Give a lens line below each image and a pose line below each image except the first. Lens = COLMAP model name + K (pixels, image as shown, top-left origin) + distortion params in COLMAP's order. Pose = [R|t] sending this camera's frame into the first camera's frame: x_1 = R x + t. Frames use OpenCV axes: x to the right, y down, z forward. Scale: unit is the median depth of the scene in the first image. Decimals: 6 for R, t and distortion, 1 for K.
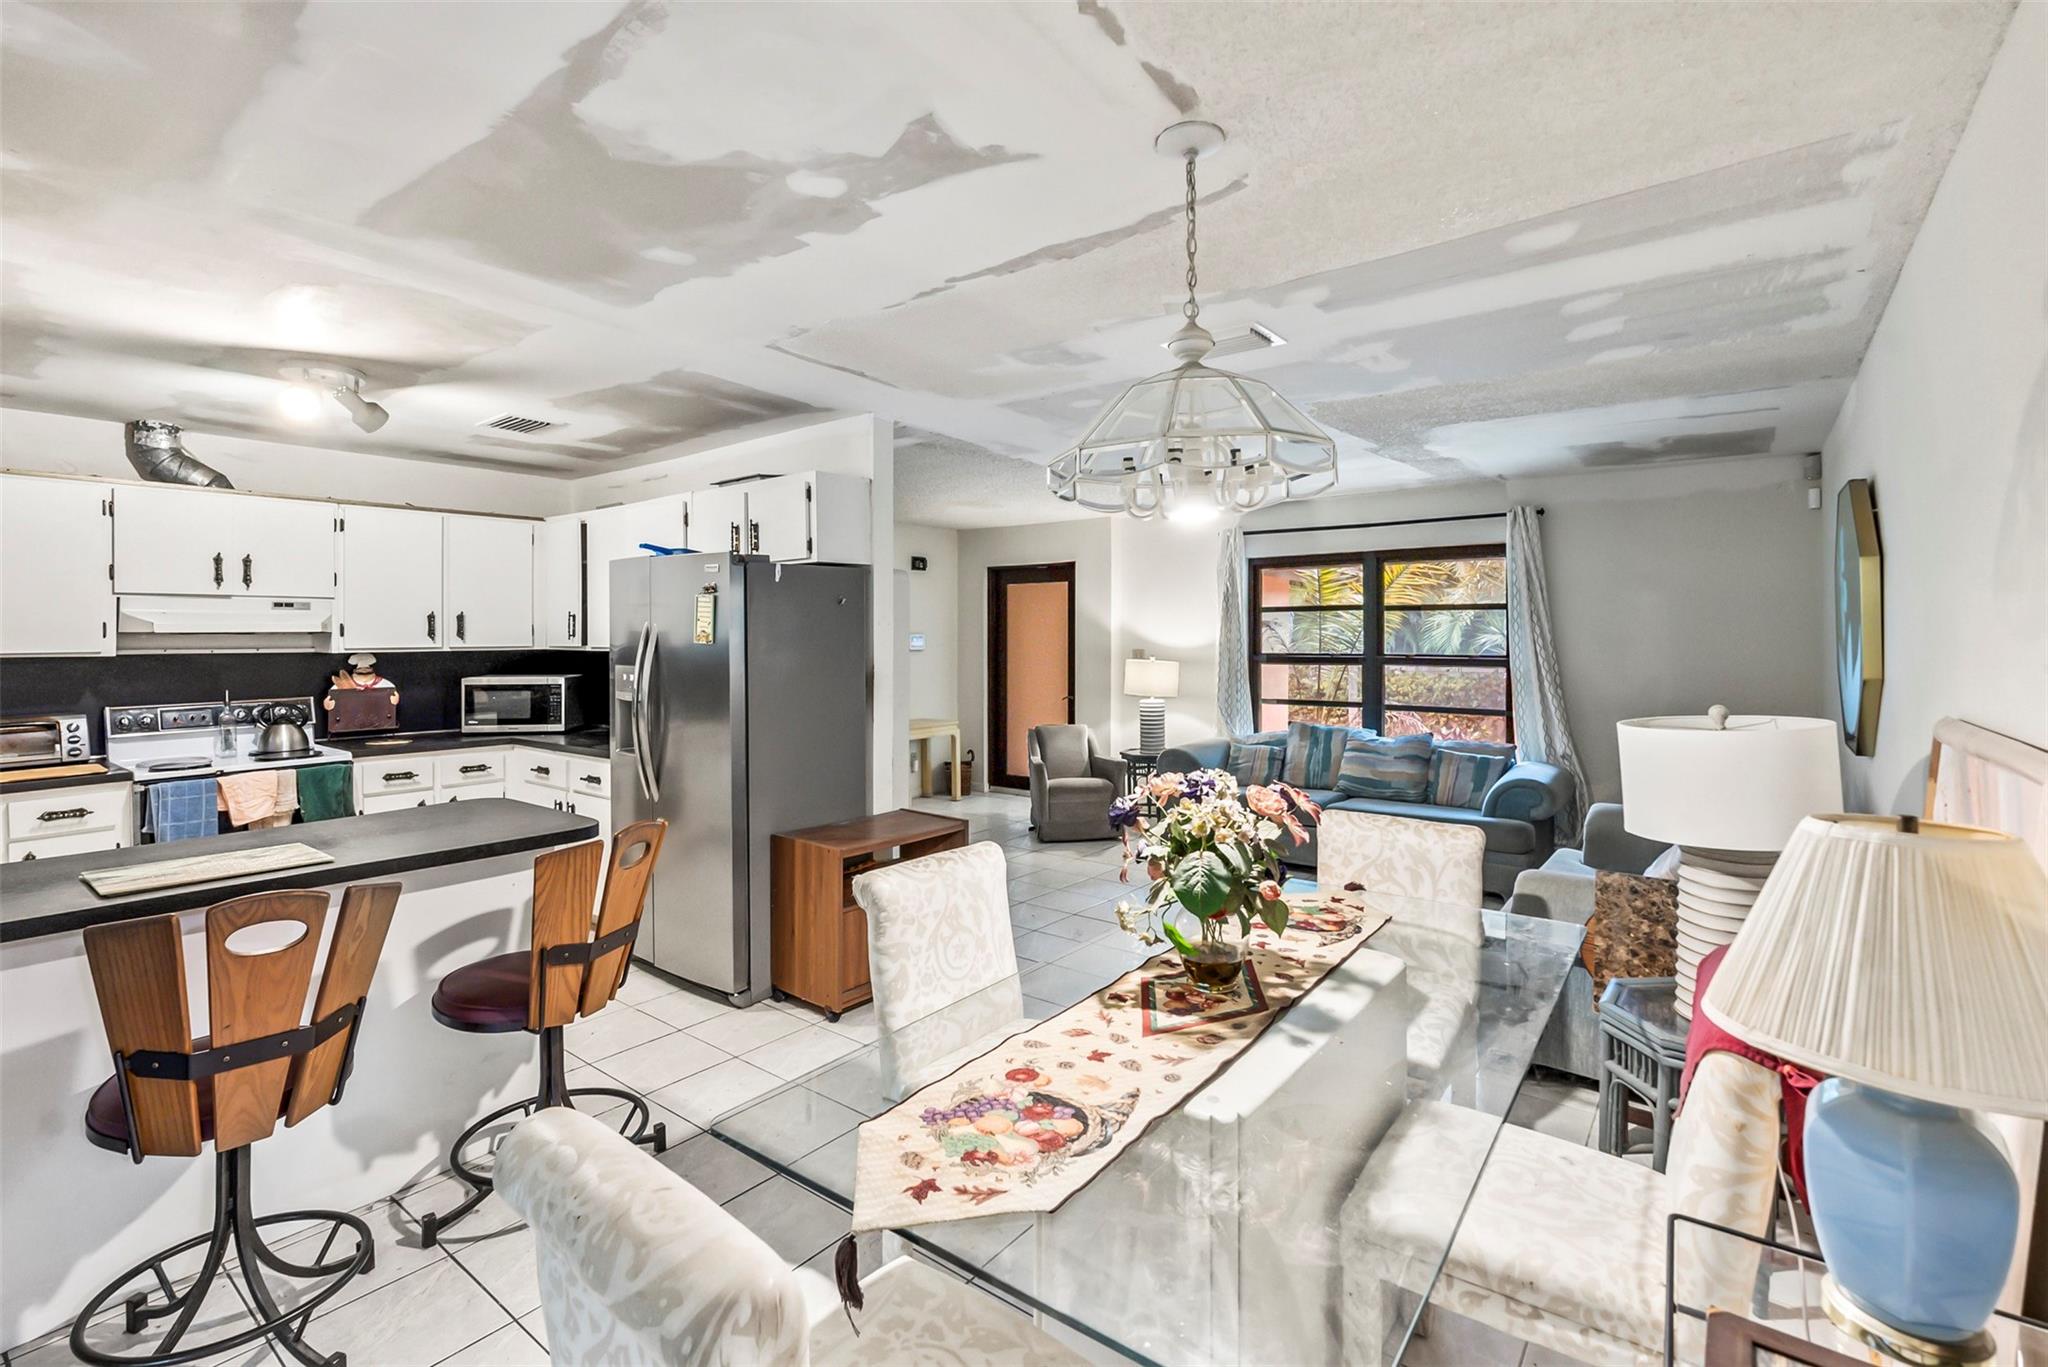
lens RADIAL K [[923.7, 0, 1026.0], [0, 923.7, 634.0], [0, 0, 1]] dist [-0.001984, -0.001387]
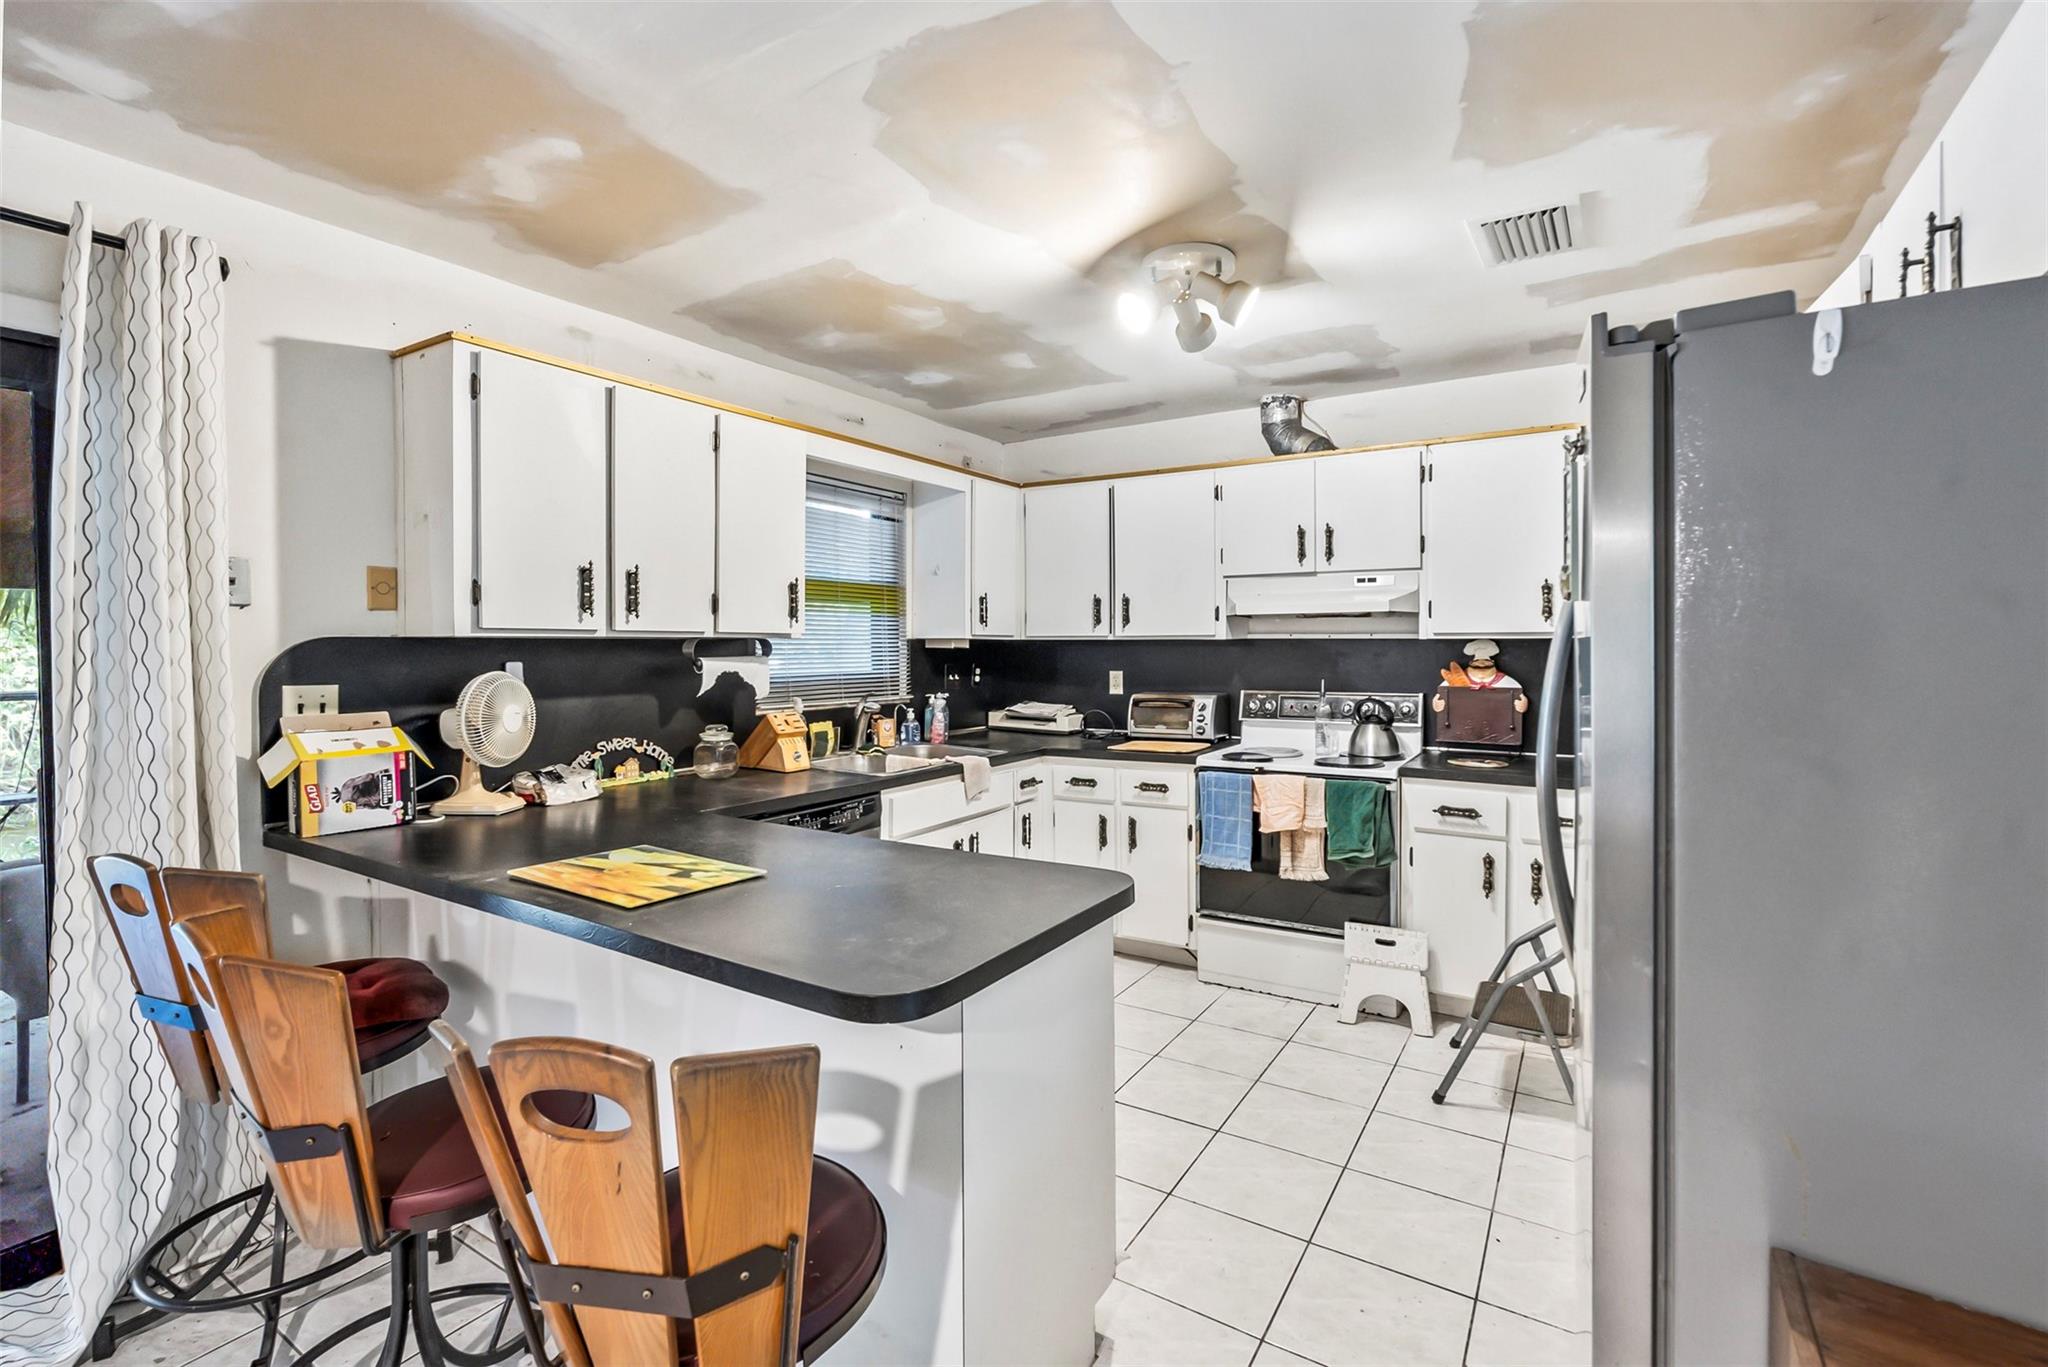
lens RADIAL K [[923.7, 0, 1008.8], [0, 923.7, 659.2], [0, 0, 1]] dist [-0.001984, -0.001387]
pose [[0.084215, 0.024370, -0.996150, -0.004426], [0.003533, 0.999687, 0.024755, 0.018865], [0.996441, -0.005604, 0.084103, 0.645755]]
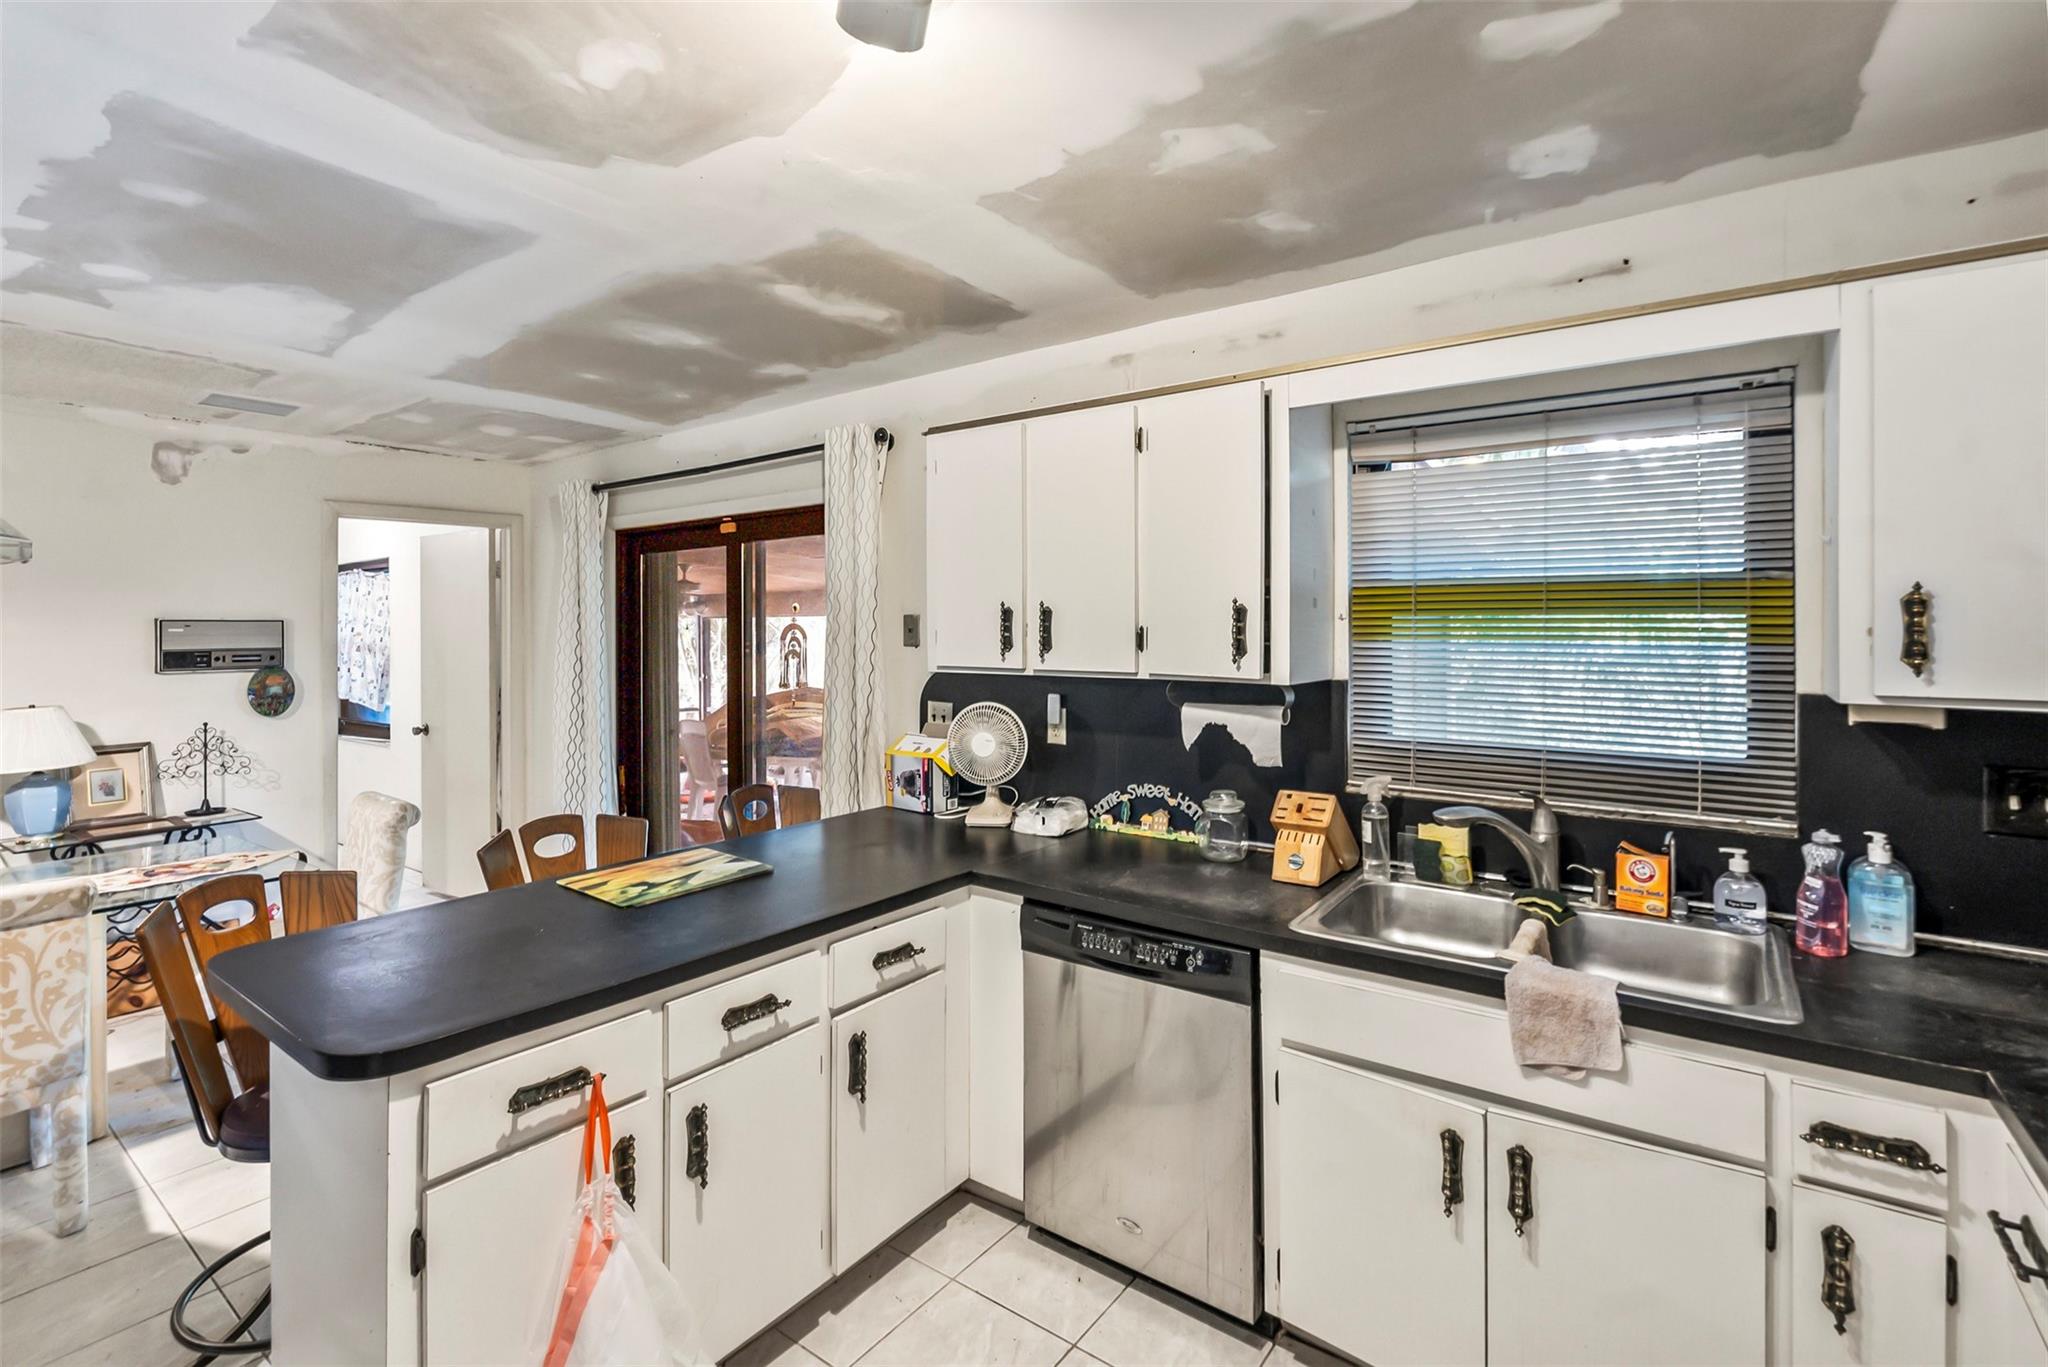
lens RADIAL K [[923.7, 0, 1034.3], [0, 923.7, 625.8], [0, 0, 1]] dist [-0.001984, -0.001387]
pose [[-0.999633, 0.008749, -0.025633, -0.654953], [0.008897, 0.999944, -0.005659, -0.012780], [0.025582, -0.005885, -0.999655, 1.062940]]
